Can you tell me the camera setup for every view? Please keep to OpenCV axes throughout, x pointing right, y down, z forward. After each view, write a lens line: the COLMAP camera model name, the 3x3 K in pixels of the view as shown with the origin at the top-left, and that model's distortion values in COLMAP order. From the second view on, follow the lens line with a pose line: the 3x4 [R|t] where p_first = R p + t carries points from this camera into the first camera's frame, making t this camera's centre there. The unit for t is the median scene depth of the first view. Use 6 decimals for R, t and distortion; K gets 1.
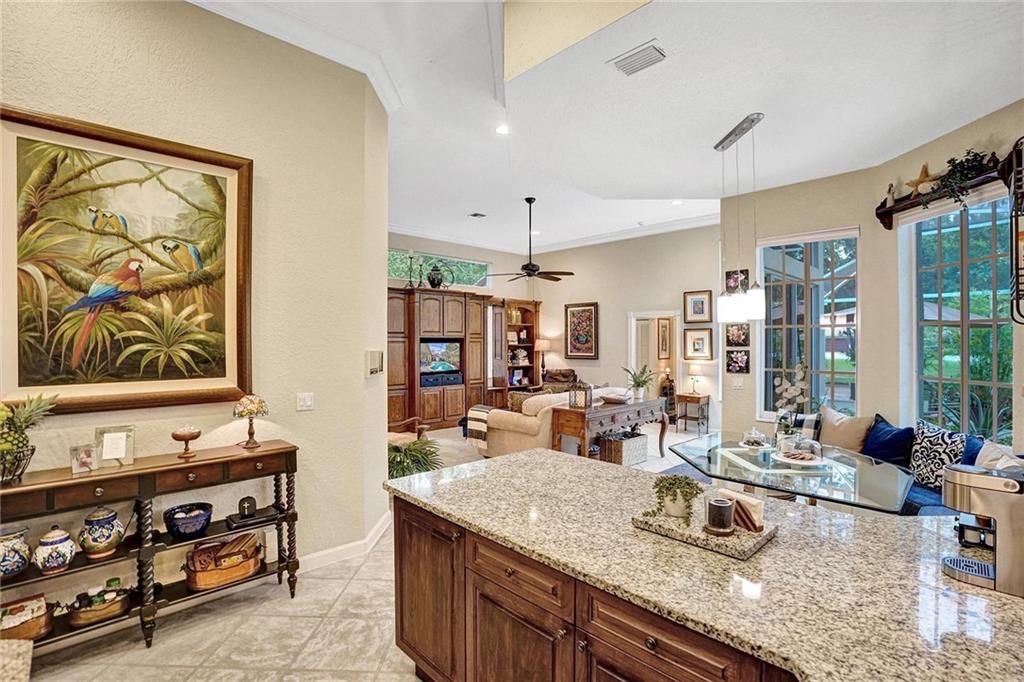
lens RADIAL K [[480.5, 0, 509.5], [0, 480.5, 331.0], [0, 0, 1]] dist [-0.065589, 0.019390]
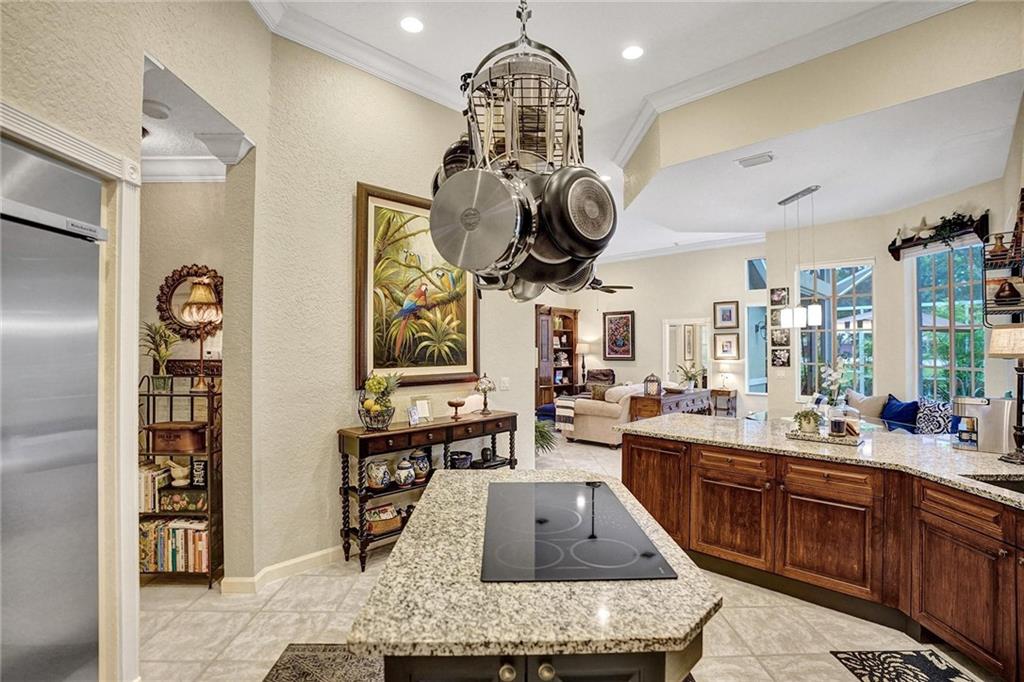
lens RADIAL K [[480.5, 0, 509.5], [0, 480.5, 331.0], [0, 0, 1]] dist [-0.065589, 0.019390]
pose [[0.999548, 0.000406, 0.030049, -0.177989], [-0.000002, 0.999909, -0.013455, 0.004872], [-0.030052, 0.013449, 0.999458, -0.161993]]
